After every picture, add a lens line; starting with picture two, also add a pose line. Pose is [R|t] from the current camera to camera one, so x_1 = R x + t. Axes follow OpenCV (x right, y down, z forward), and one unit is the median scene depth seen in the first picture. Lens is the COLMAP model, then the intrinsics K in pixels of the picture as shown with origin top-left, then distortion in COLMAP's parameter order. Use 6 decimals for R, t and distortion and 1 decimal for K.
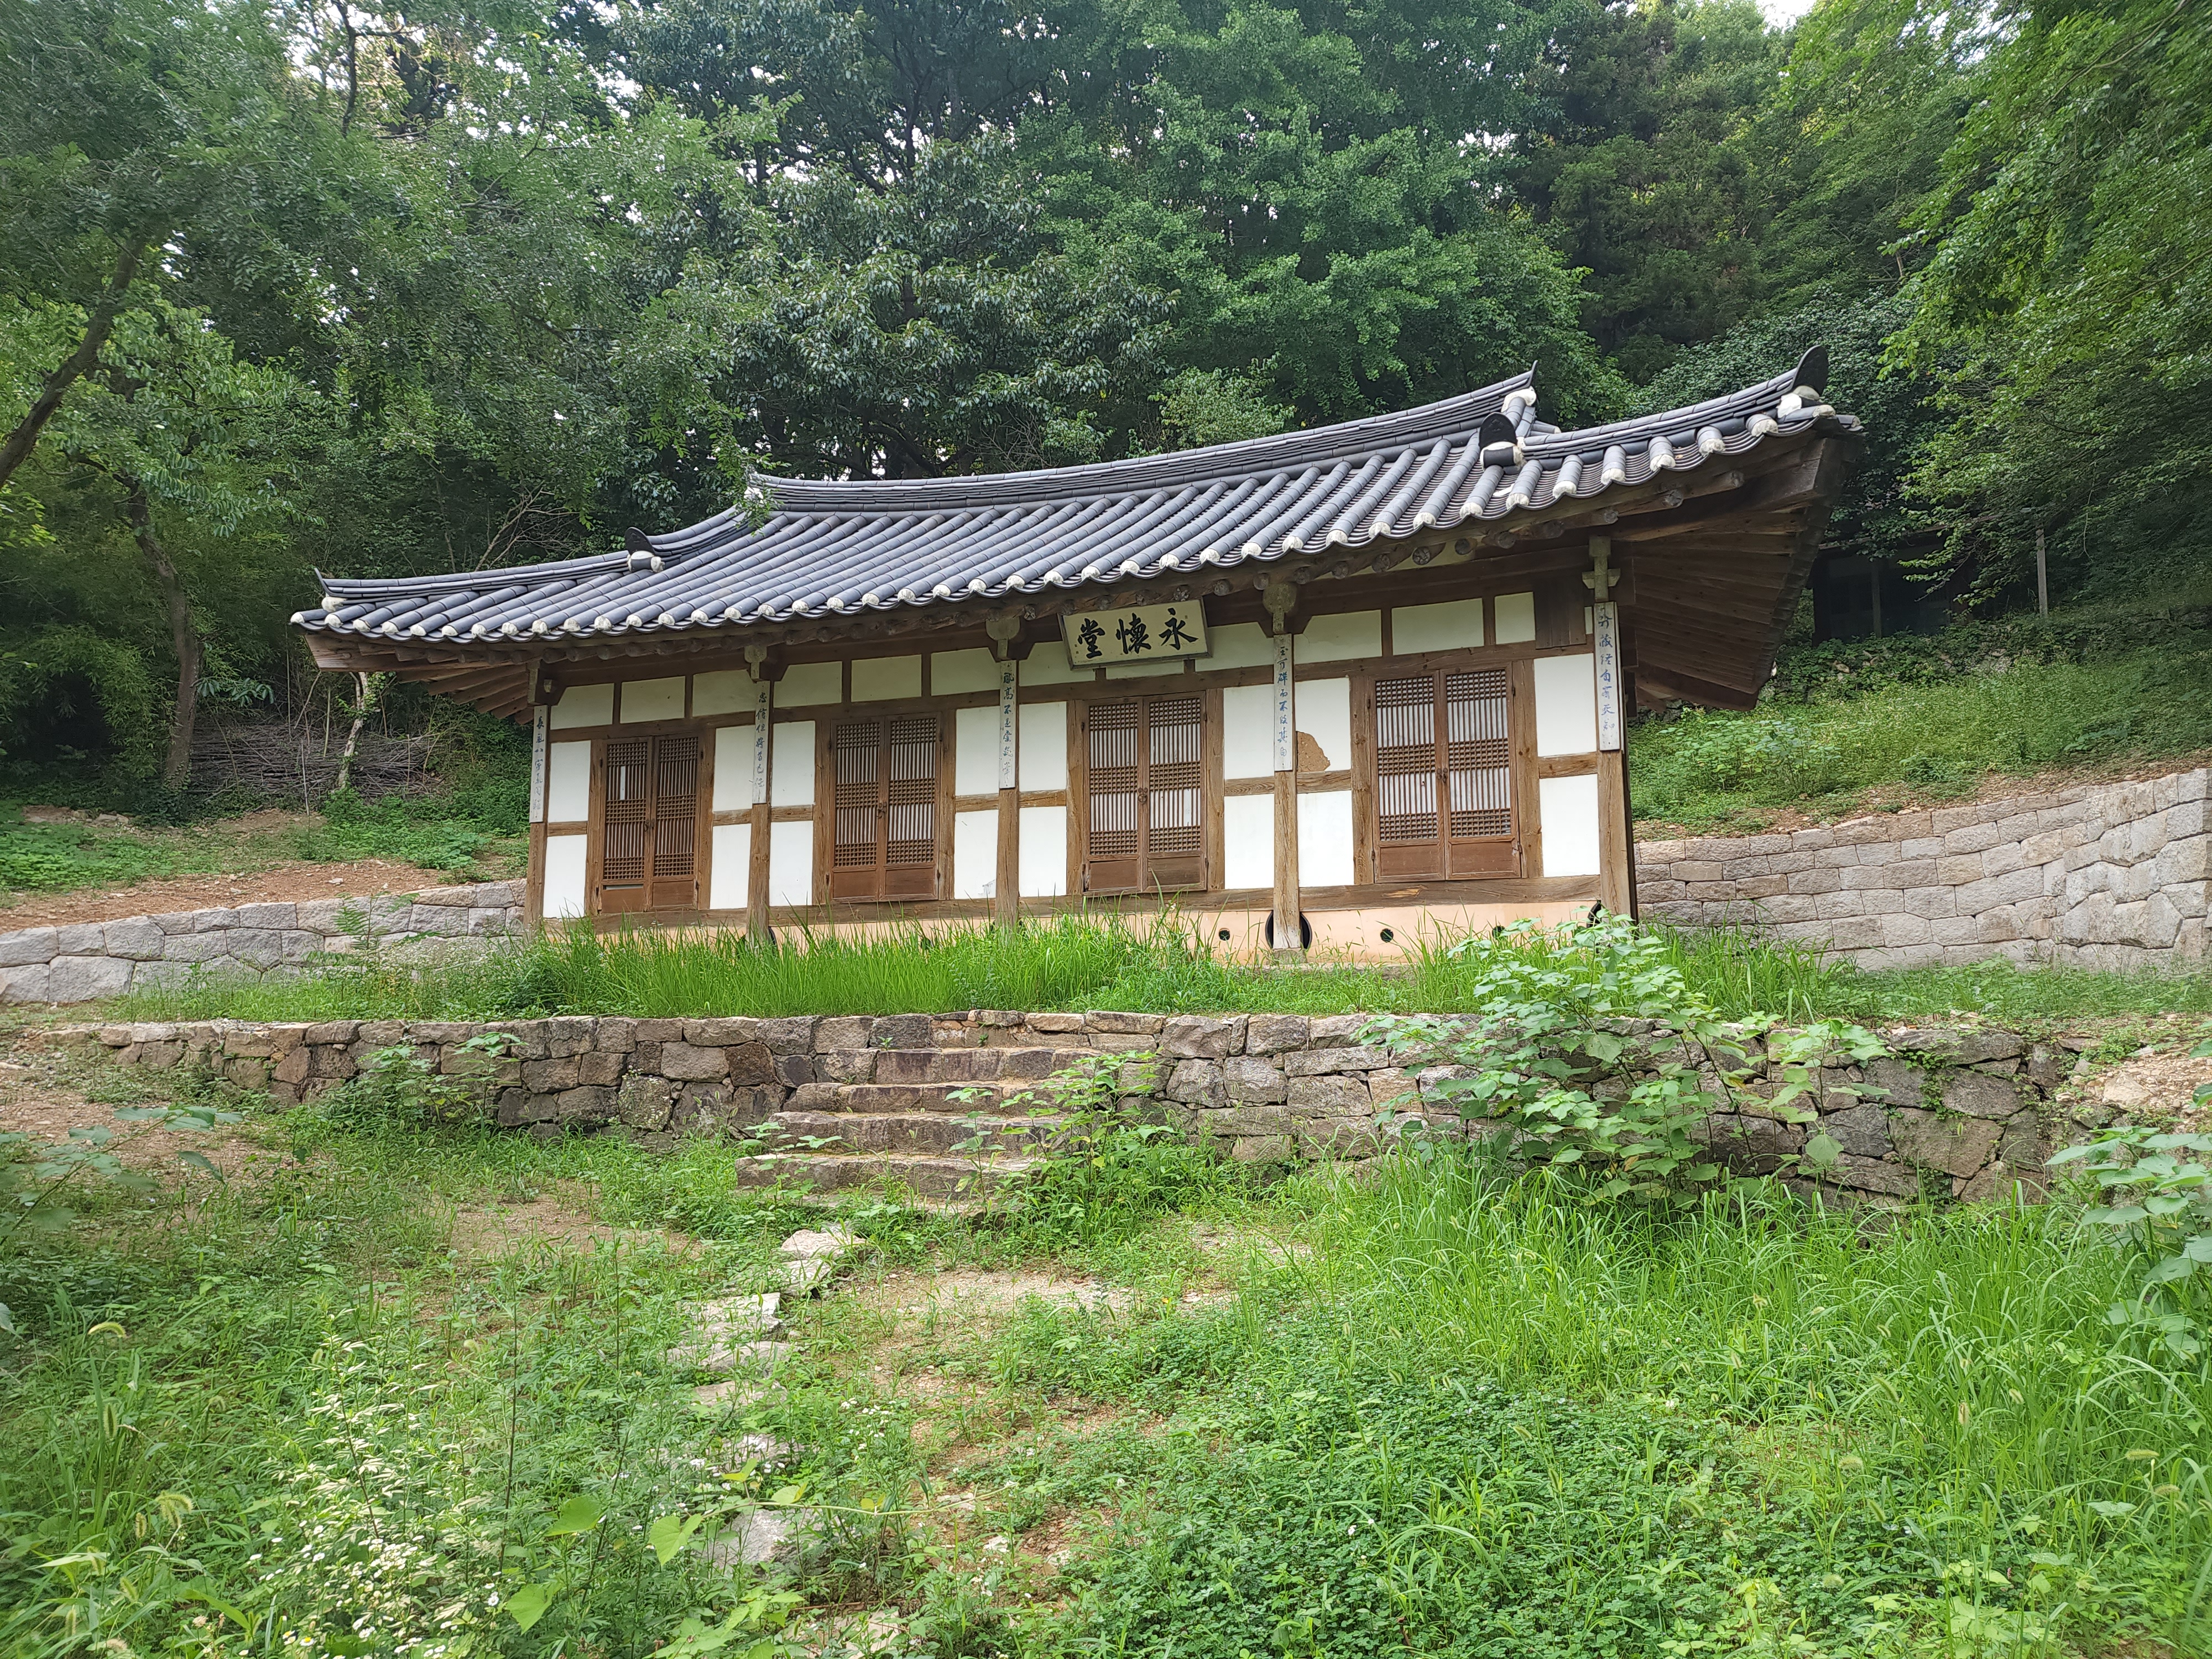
lens RADIAL K [[1383.4, 0, 1133.6], [0, 1383.4, 831.5], [0, 0, 1]] dist [0.079735, -0.061117]
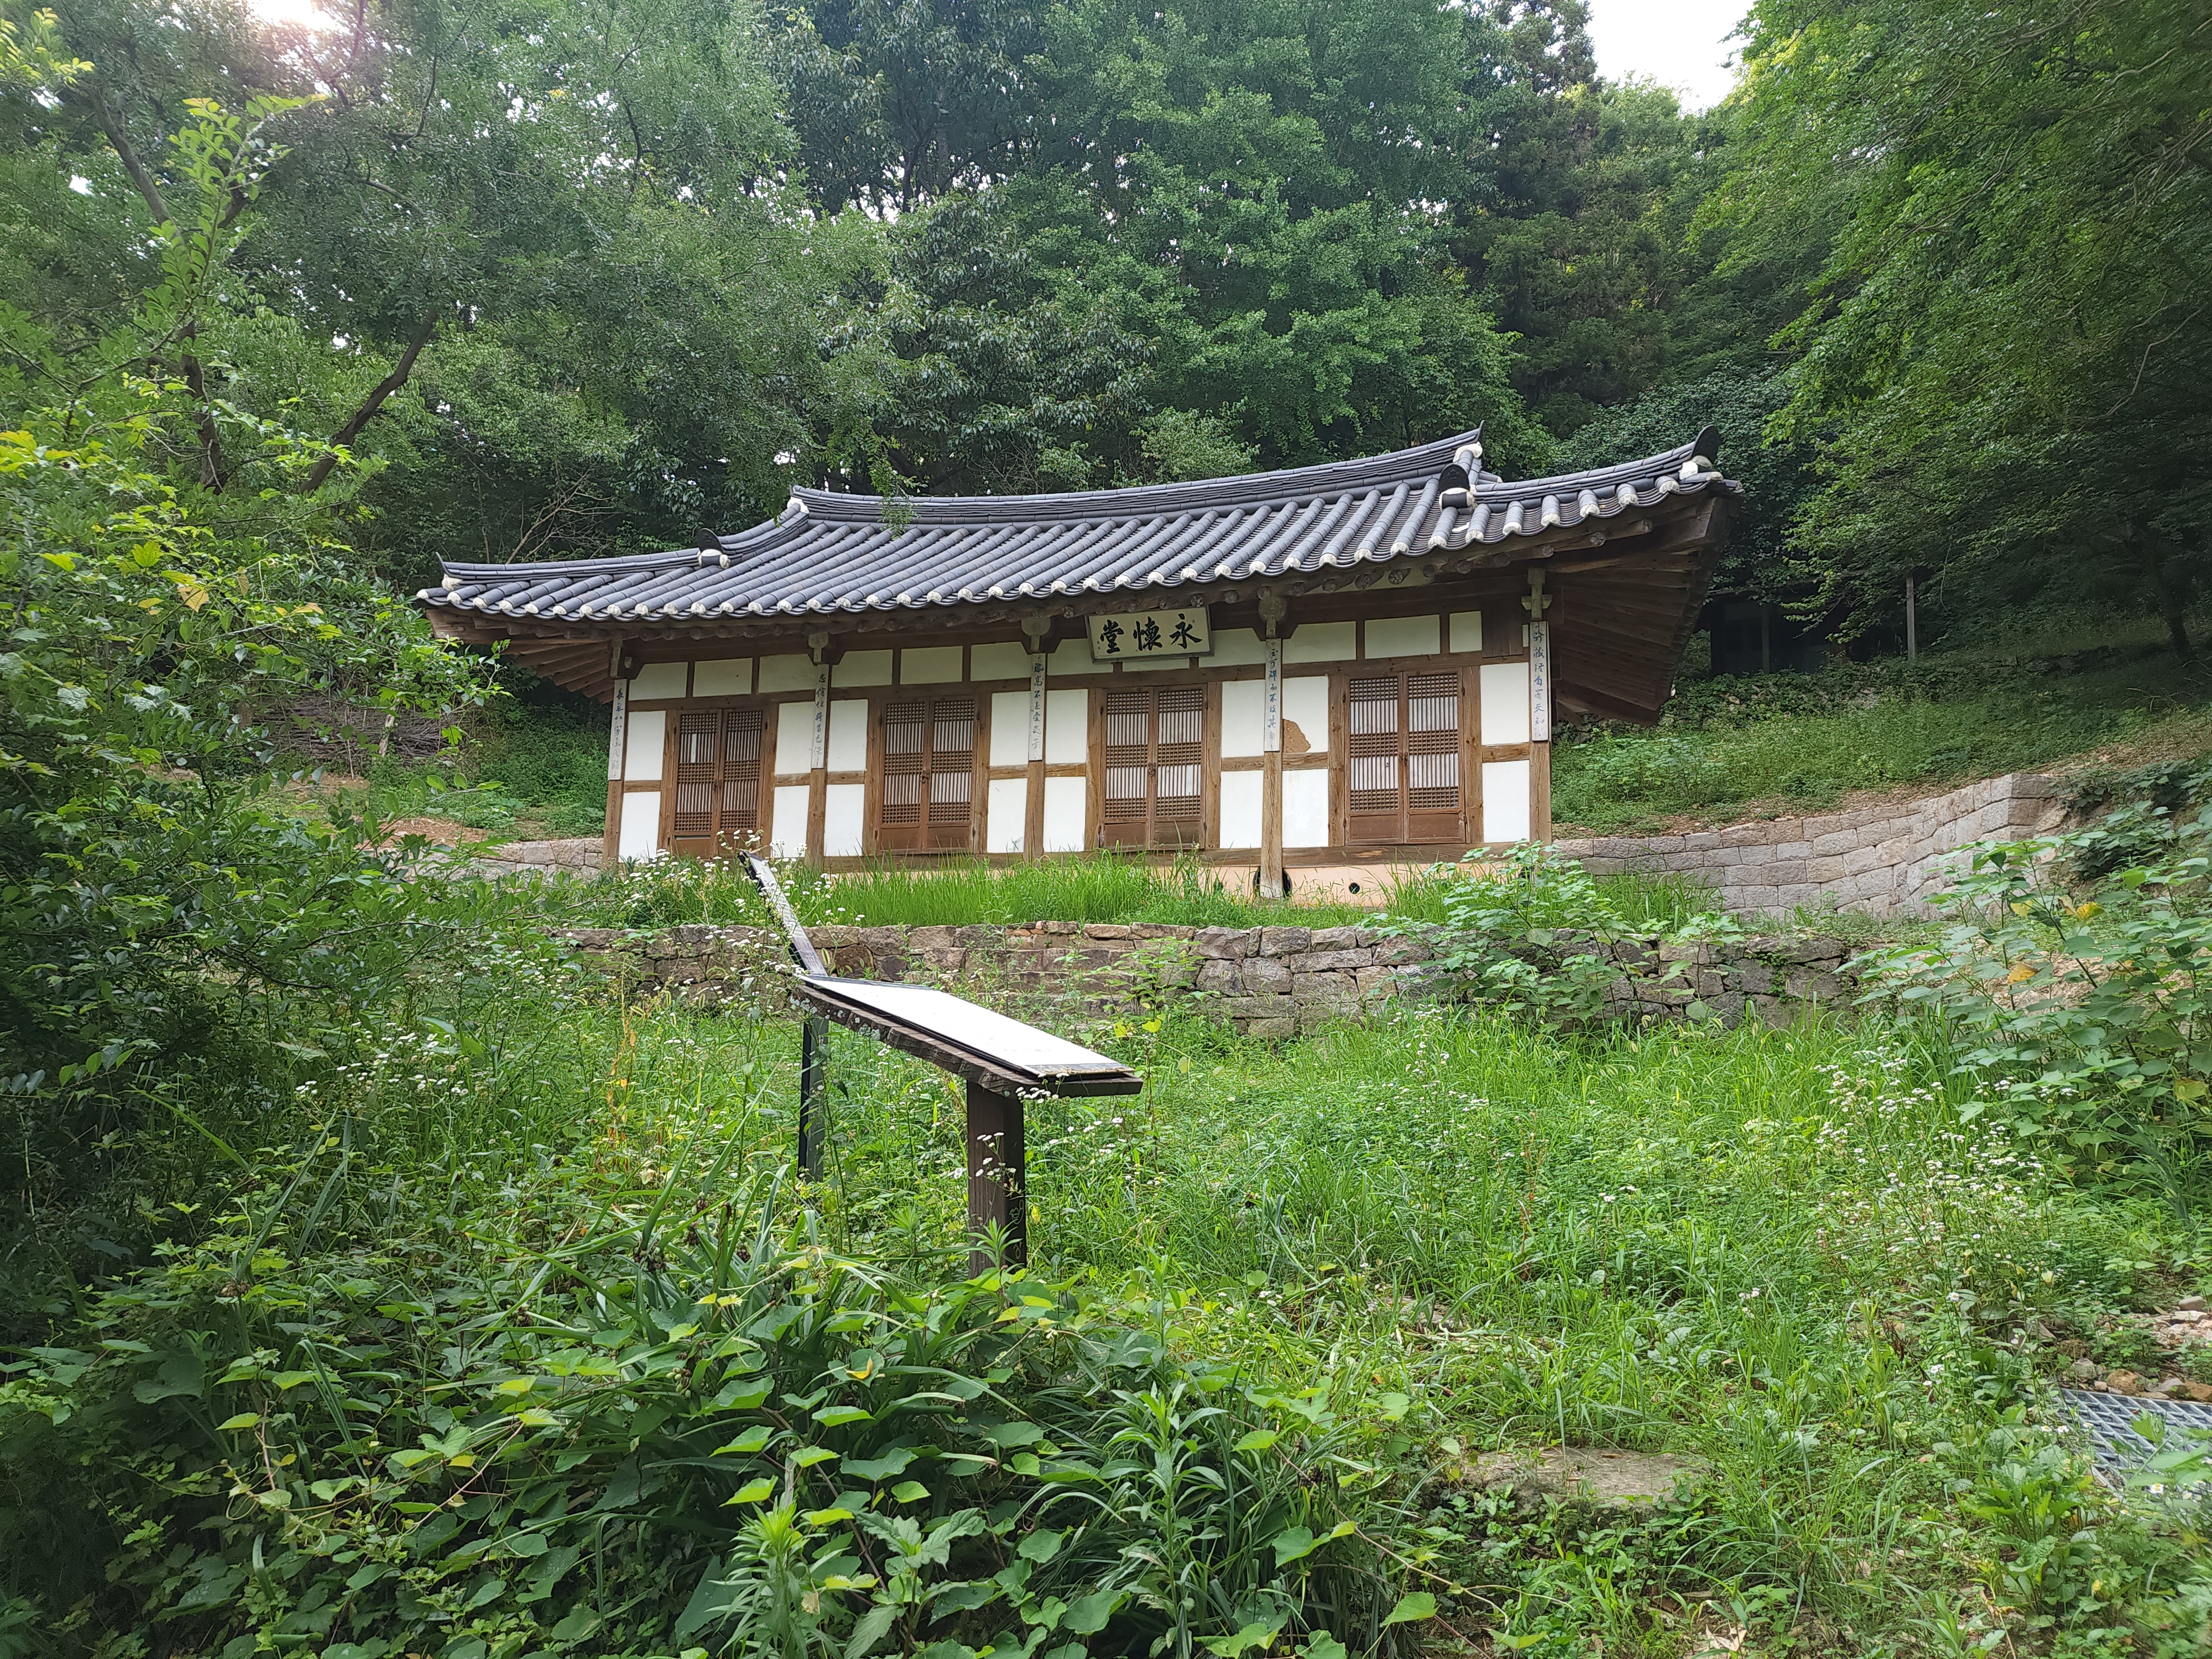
lens RADIAL K [[1378.5, 0, 1106.0], [0, 1378.5, 829.5], [0, 0, 1]] dist [0.096752, -0.103350]
pose [[0.998545, 0.032457, 0.043061, -0.075623], [-0.031703, 0.999334, -0.018073, 0.044753], [-0.043619, 0.016682, 0.998909, -0.171848]]
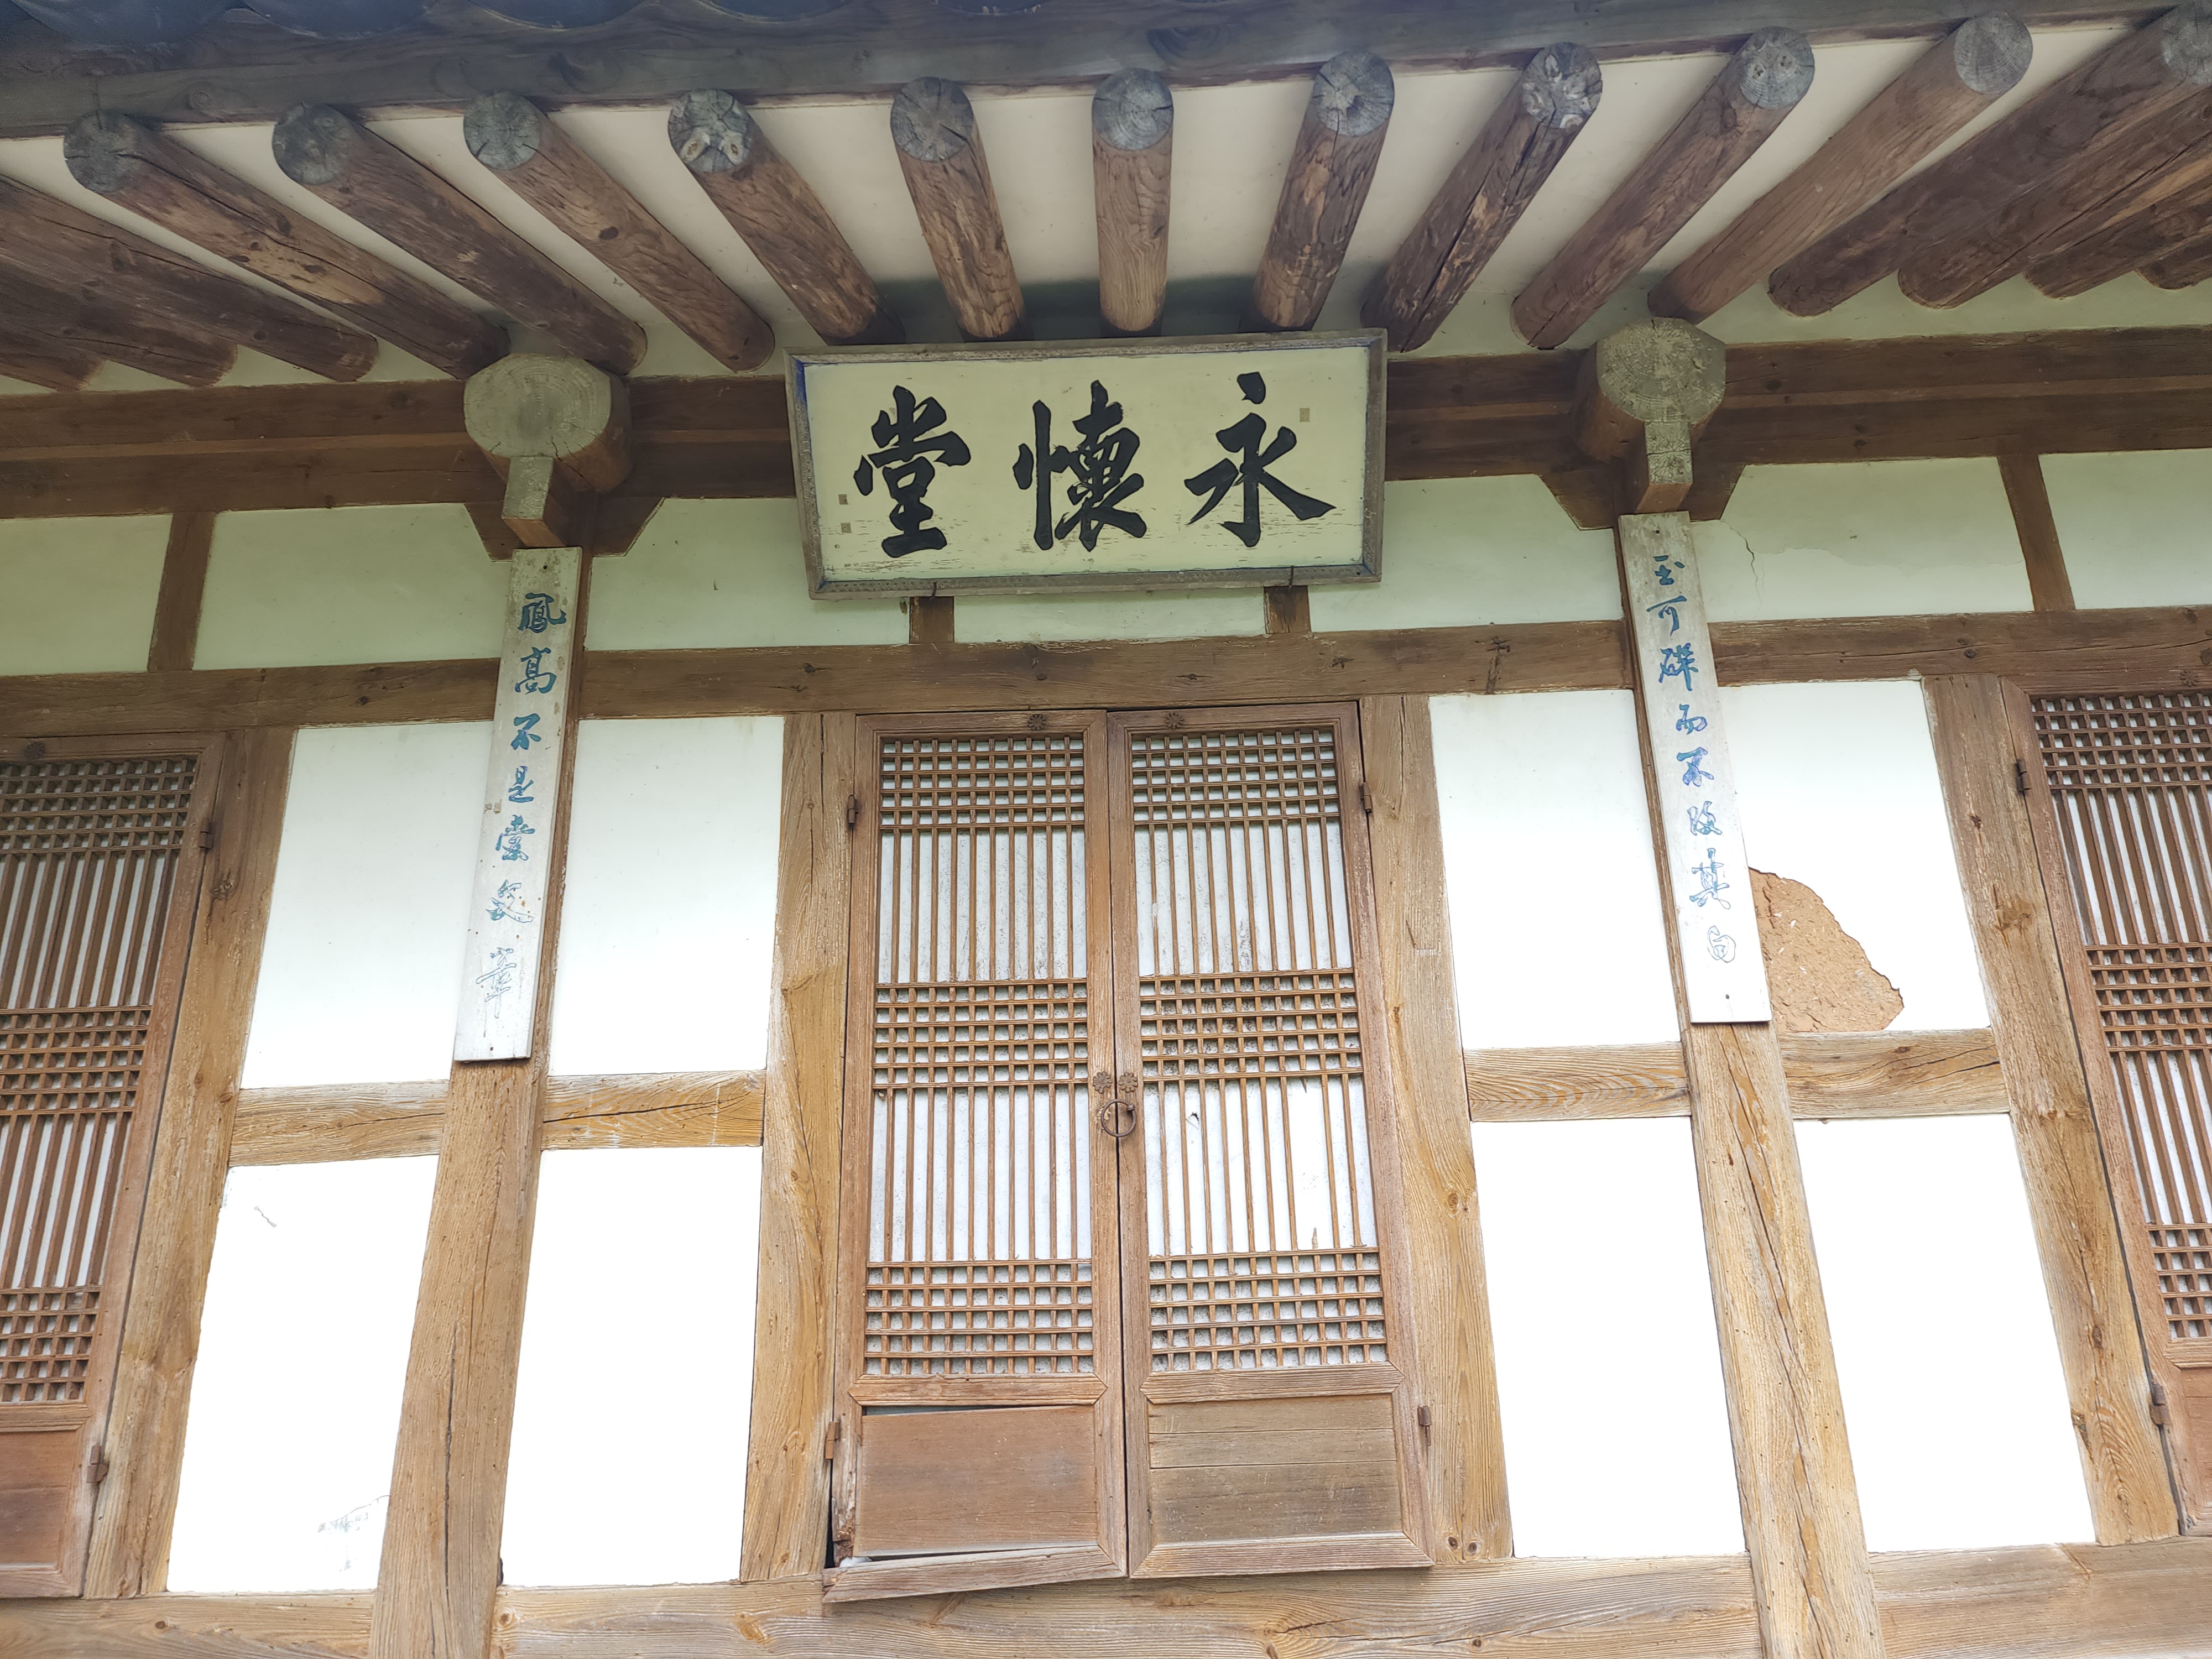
lens RADIAL K [[1378.5, 0, 1106.0], [0, 1378.5, 829.5], [0, 0, 1]] dist [0.096752, -0.103350]
pose [[0.950309, 0.074125, 0.302354, -0.064077], [-0.017866, 0.982624, -0.184748, -0.026456], [-0.310795, 0.170165, 0.935120, 0.707196]]
